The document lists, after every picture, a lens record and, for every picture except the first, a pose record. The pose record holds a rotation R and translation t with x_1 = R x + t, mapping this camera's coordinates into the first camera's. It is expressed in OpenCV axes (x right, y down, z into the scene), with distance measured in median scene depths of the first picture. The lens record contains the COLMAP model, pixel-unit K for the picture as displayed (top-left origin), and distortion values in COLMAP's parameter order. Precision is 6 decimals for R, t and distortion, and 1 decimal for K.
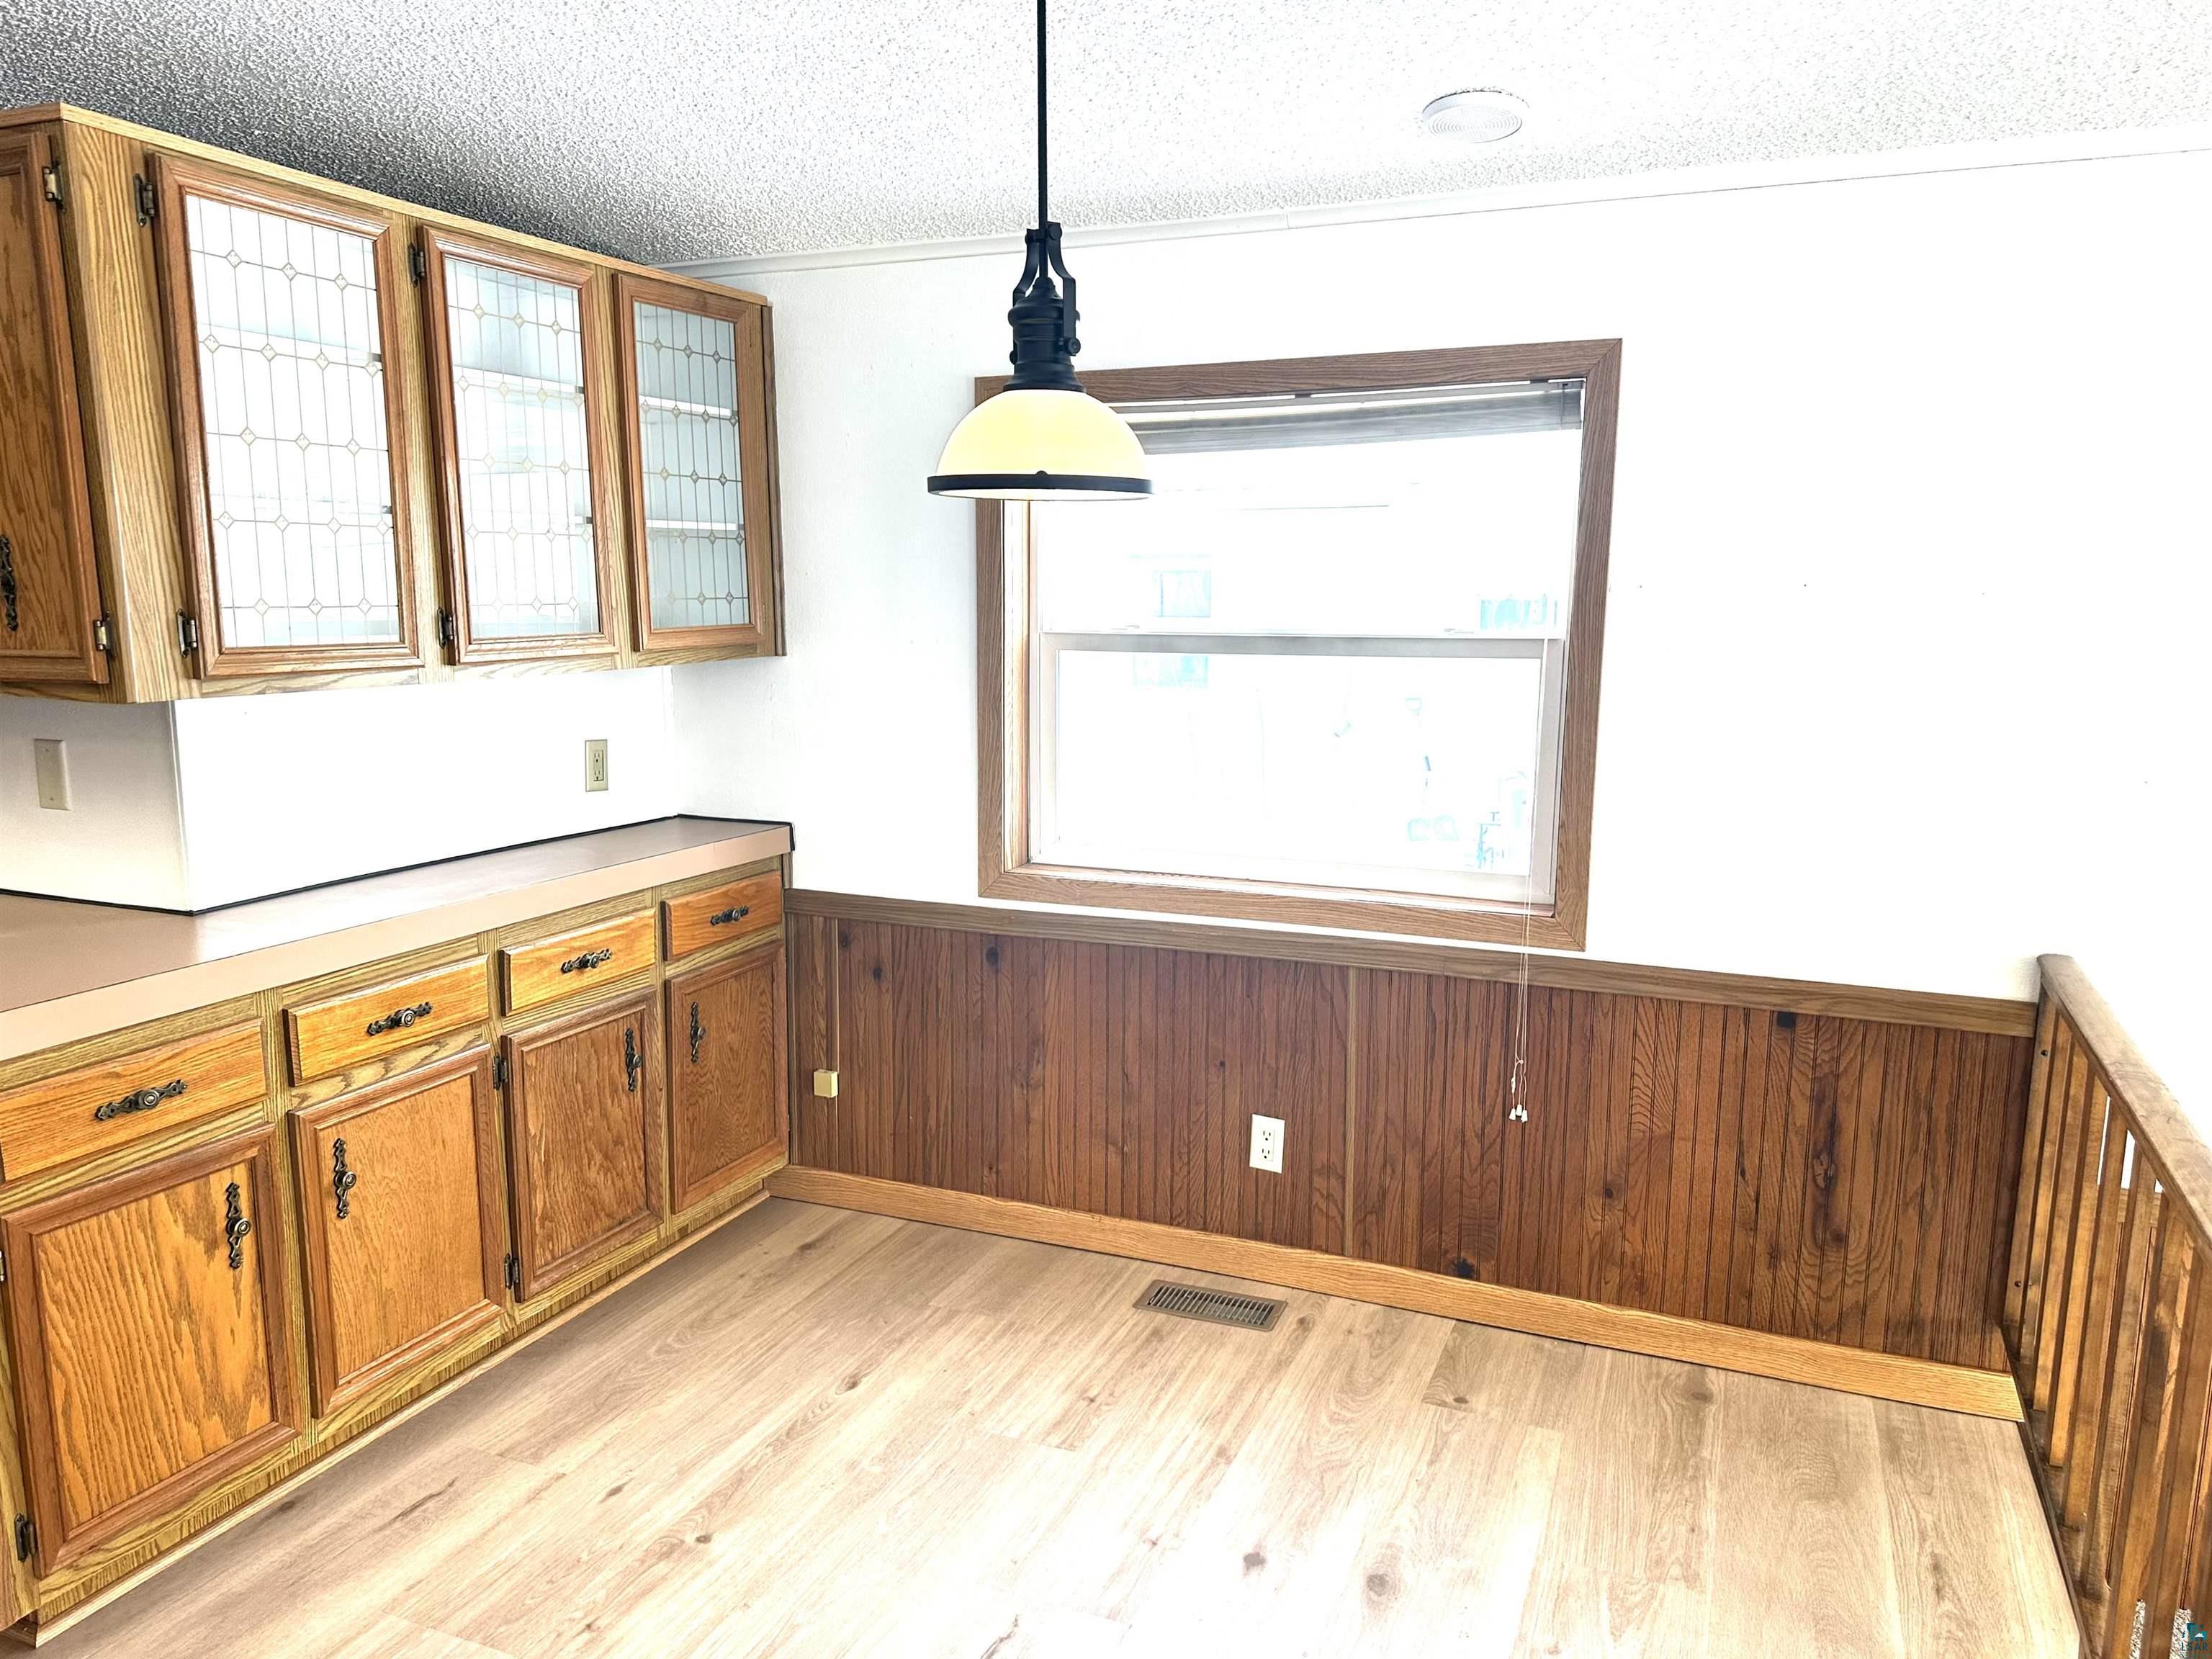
lens RADIAL K [[1556.8, 0, 1151.9], [0, 1556.8, 829.9], [0, 0, 1]] dist [0.024352, -0.029003]
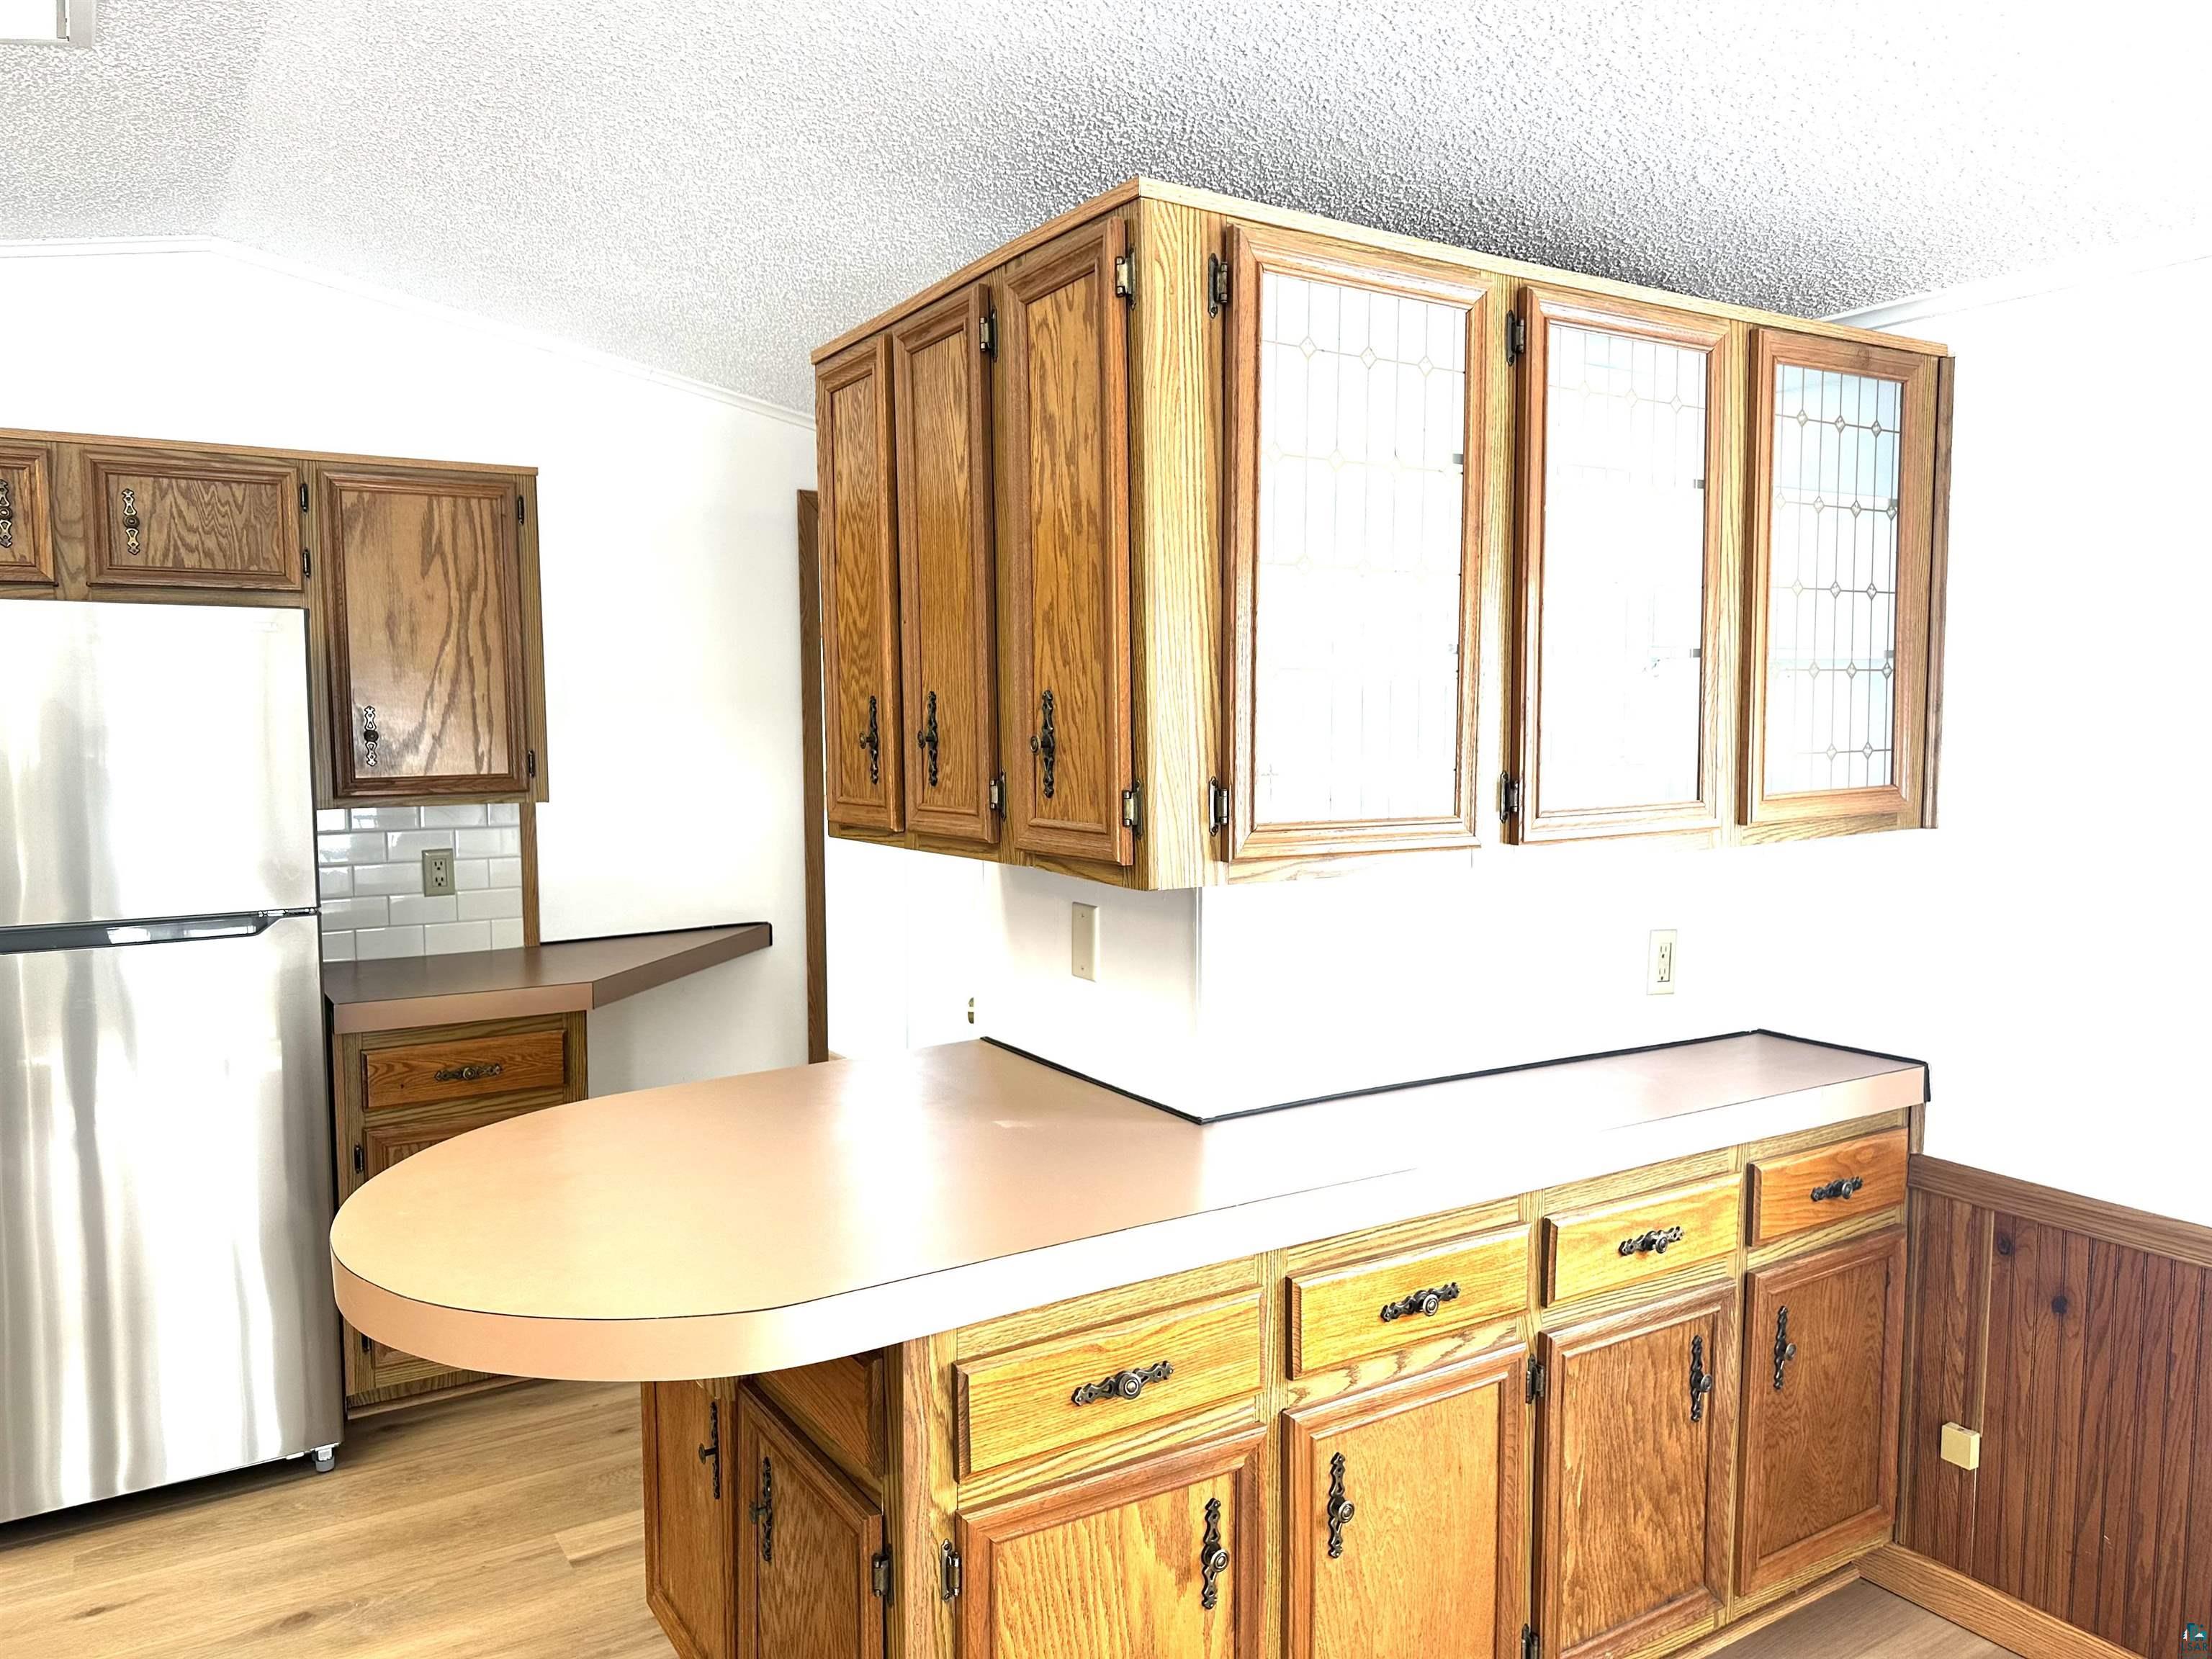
lens RADIAL K [[1556.8, 0, 1151.9], [0, 1556.8, 829.9], [0, 0, 1]] dist [0.024352, -0.029003]
pose [[0.812673, 0.032296, -0.581824, -0.149393], [-0.086274, 0.994128, -0.065322, -0.048333], [0.576298, 0.103281, 0.810687, 0.278275]]
